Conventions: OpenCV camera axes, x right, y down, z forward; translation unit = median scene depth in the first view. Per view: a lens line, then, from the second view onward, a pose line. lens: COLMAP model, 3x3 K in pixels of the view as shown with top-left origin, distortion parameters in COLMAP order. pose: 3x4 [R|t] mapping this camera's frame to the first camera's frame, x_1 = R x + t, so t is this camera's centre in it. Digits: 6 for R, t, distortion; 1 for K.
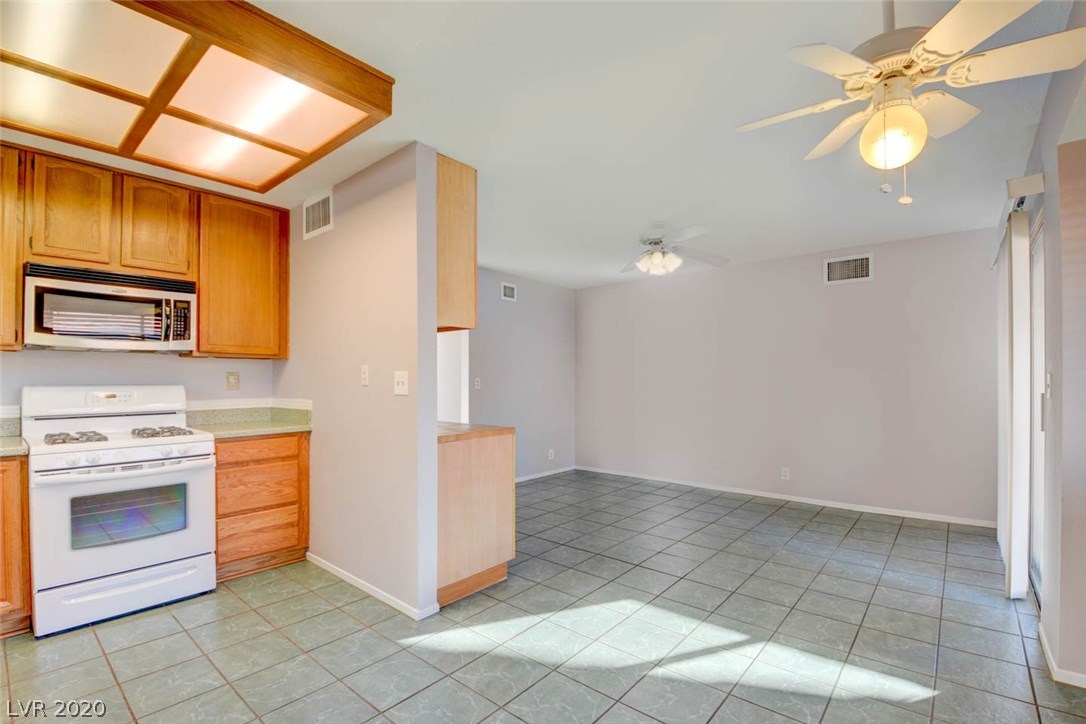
lens RADIAL K [[489.5, 0, 540.4], [0, 489.5, 377.2], [0, 0, 1]] dist [-0.000583, -0.013880]
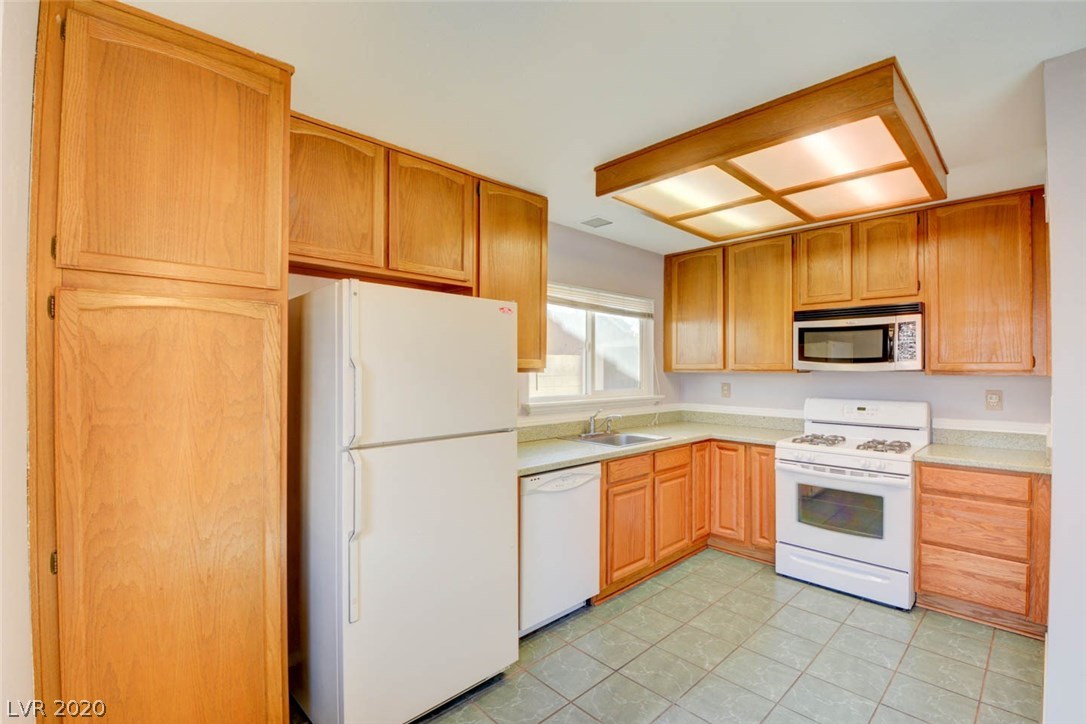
lens RADIAL K [[481.1, 0, 544.2], [0, 481.1, 367.5], [0, 0, 1]] dist [0.014067, -0.020975]
pose [[-0.087853, -0.004387, -0.996124, 0.379763], [0.000300, 0.999990, -0.004430, -0.060127], [0.996133, -0.000688, -0.087851, 0.336555]]
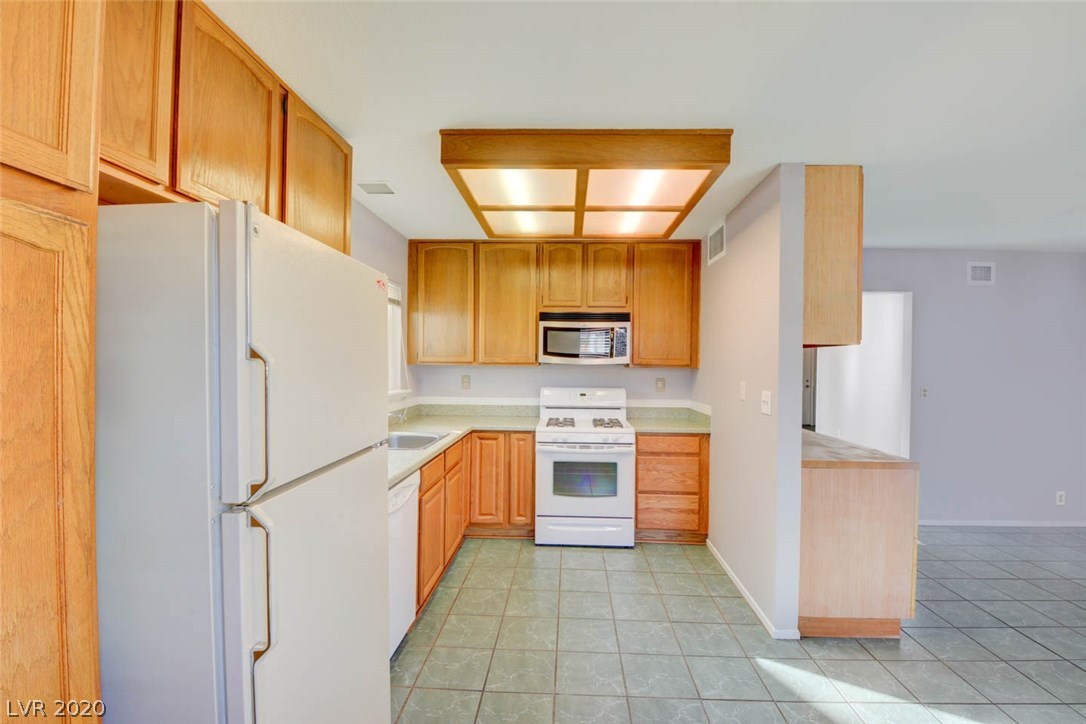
lens RADIAL K [[481.0, 0, 549.7], [0, 481.0, 365.5], [0, 0, 1]] dist [0.019695, -0.021751]
pose [[0.620401, 0.011230, -0.784205, 0.207592], [-0.008009, 0.999936, 0.007983, -0.063568], [0.784244, 0.001328, 0.620451, 0.009445]]
